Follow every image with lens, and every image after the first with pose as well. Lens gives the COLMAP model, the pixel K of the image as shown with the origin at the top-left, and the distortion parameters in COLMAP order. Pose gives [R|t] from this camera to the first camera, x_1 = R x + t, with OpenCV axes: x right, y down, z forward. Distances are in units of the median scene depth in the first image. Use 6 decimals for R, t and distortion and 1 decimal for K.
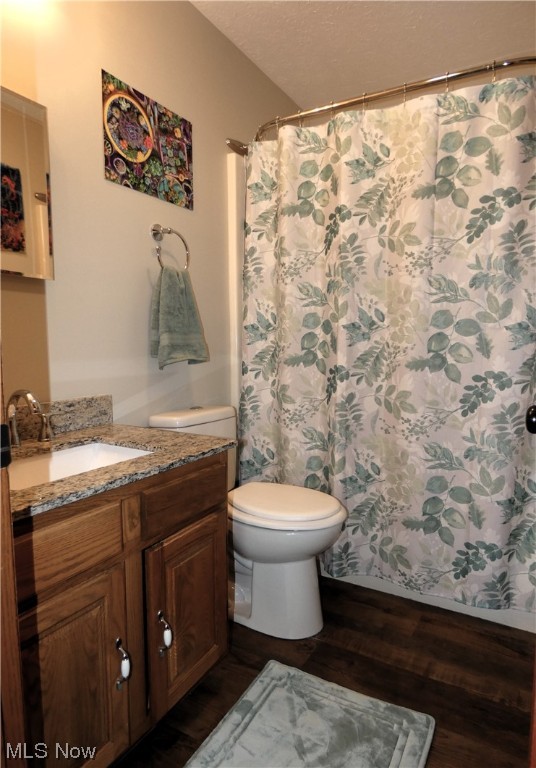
lens RADIAL K [[454.2, 0, 269.8], [0, 454.2, 387.6], [0, 0, 1]] dist [-0.010024, 0.009953]
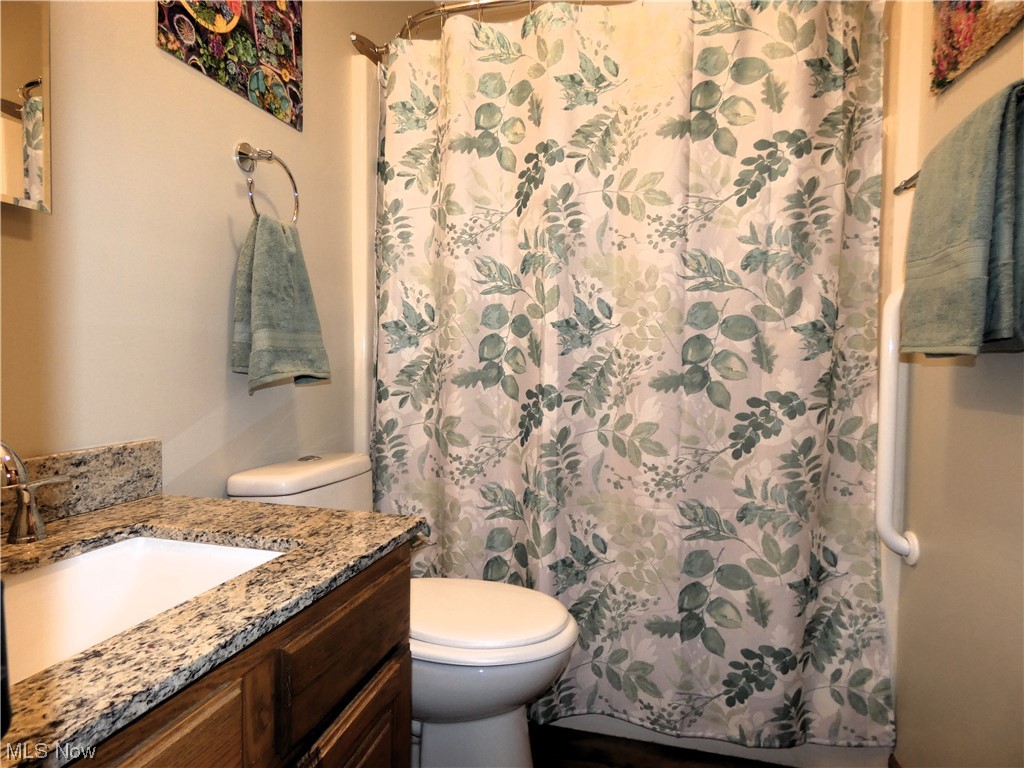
lens RADIAL K [[617.1, 0, 510.1], [0, 617.1, 381.7], [0, 0, 1]] dist [-0.010934, 0.005604]
pose [[0.969724, -0.001454, 0.244198, -0.117924], [0.017205, 0.997904, -0.062379, 0.000266], [-0.243595, 0.064692, 0.967717, 0.180500]]
